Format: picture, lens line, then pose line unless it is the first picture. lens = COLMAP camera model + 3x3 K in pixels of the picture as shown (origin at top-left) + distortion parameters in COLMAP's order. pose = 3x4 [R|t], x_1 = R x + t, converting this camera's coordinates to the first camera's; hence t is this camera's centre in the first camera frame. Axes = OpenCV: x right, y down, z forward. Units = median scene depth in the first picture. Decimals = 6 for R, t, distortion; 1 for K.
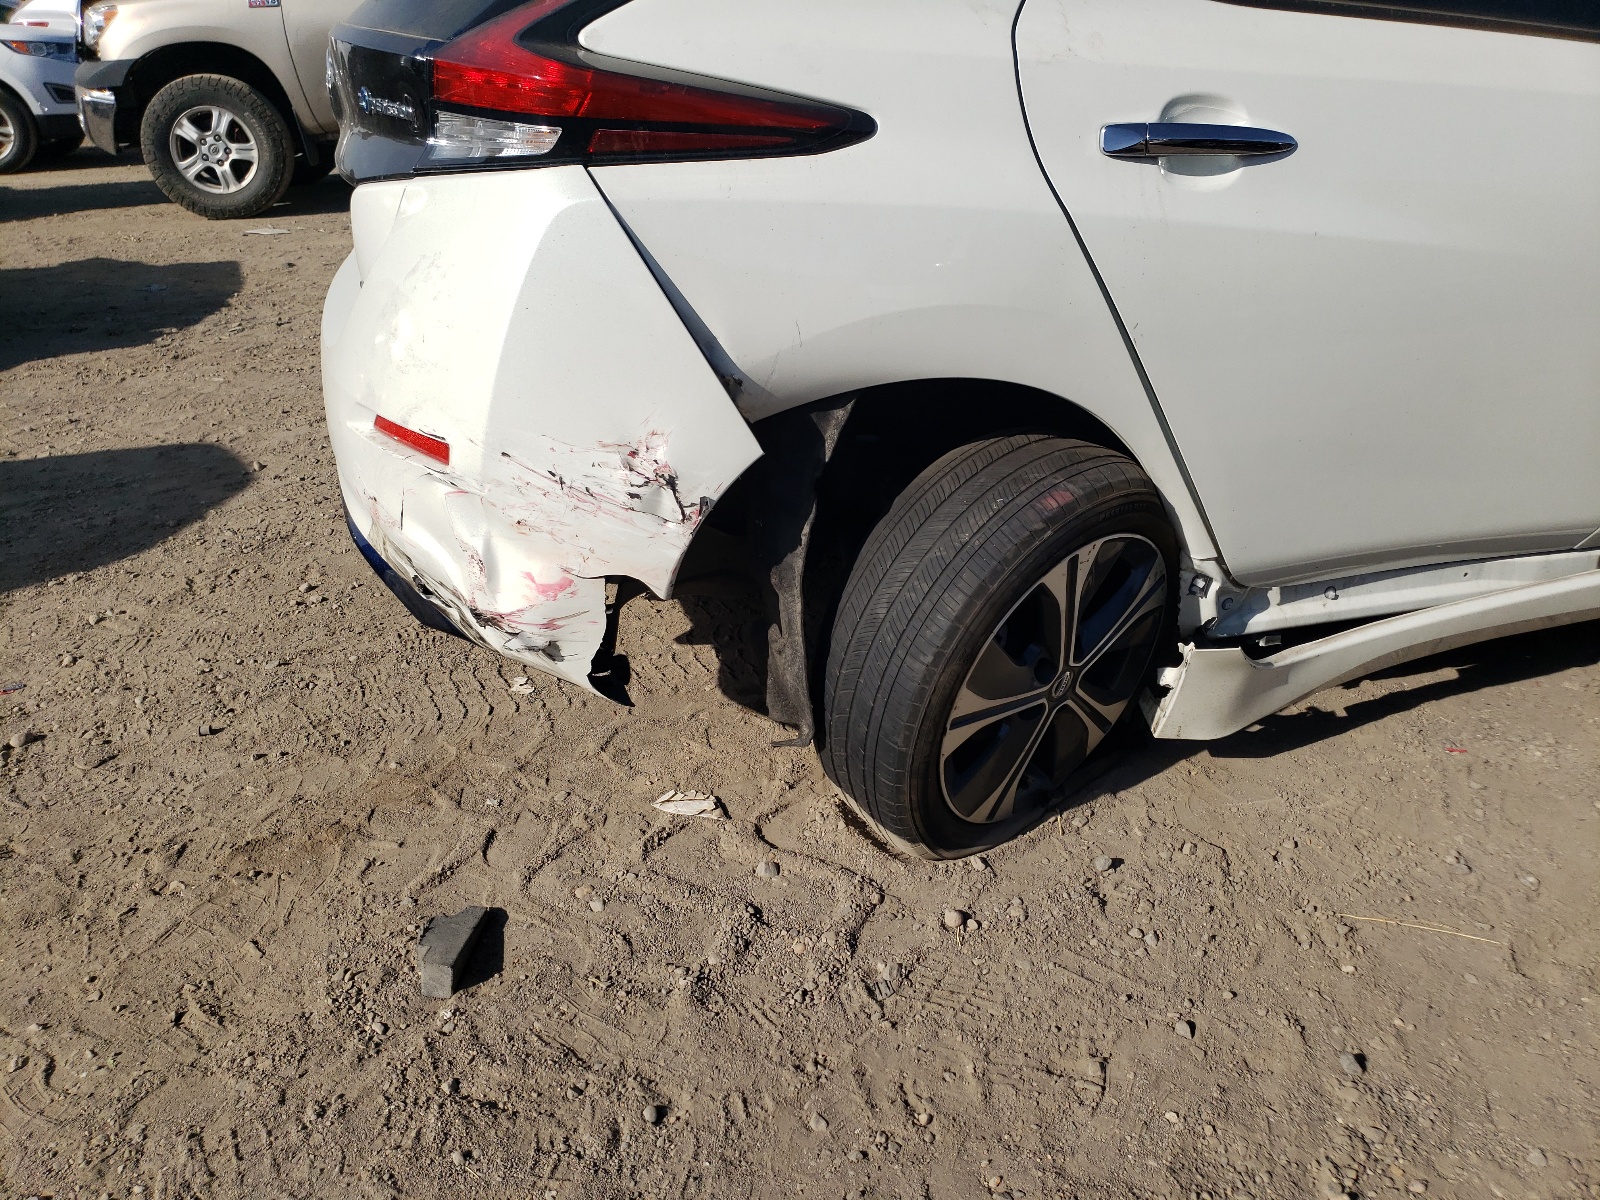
lens RADIAL K [[1306.2, 0, 803.3], [0, 1306.2, 589.9], [0, 0, 1]] dist [0.125418, -0.154230]
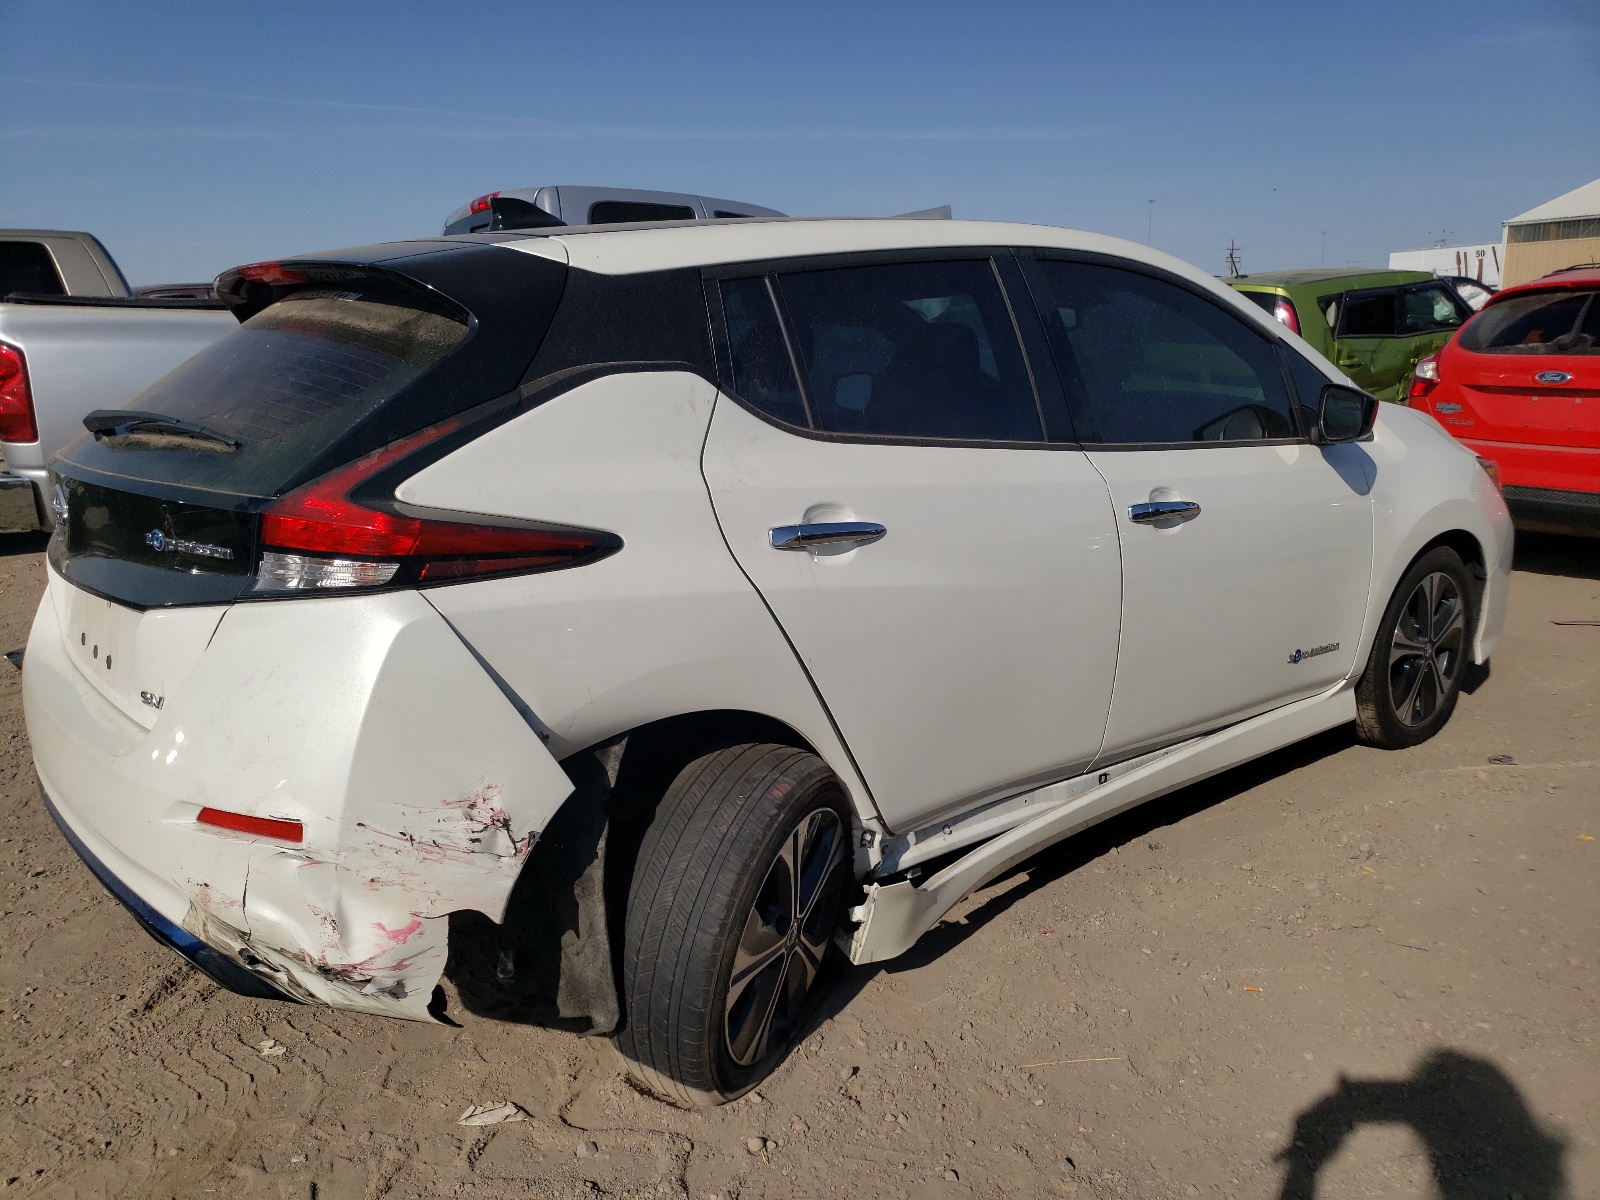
lens RADIAL K [[1306.2, 0, 803.3], [0, 1306.2, 589.9], [0, 0, 1]] dist [0.125418, -0.154230]
pose [[0.917531, -0.090245, 0.387290, -0.277093], [0.171642, 0.968392, -0.180987, -0.020352], [-0.358715, 0.232536, 0.904019, -0.257280]]
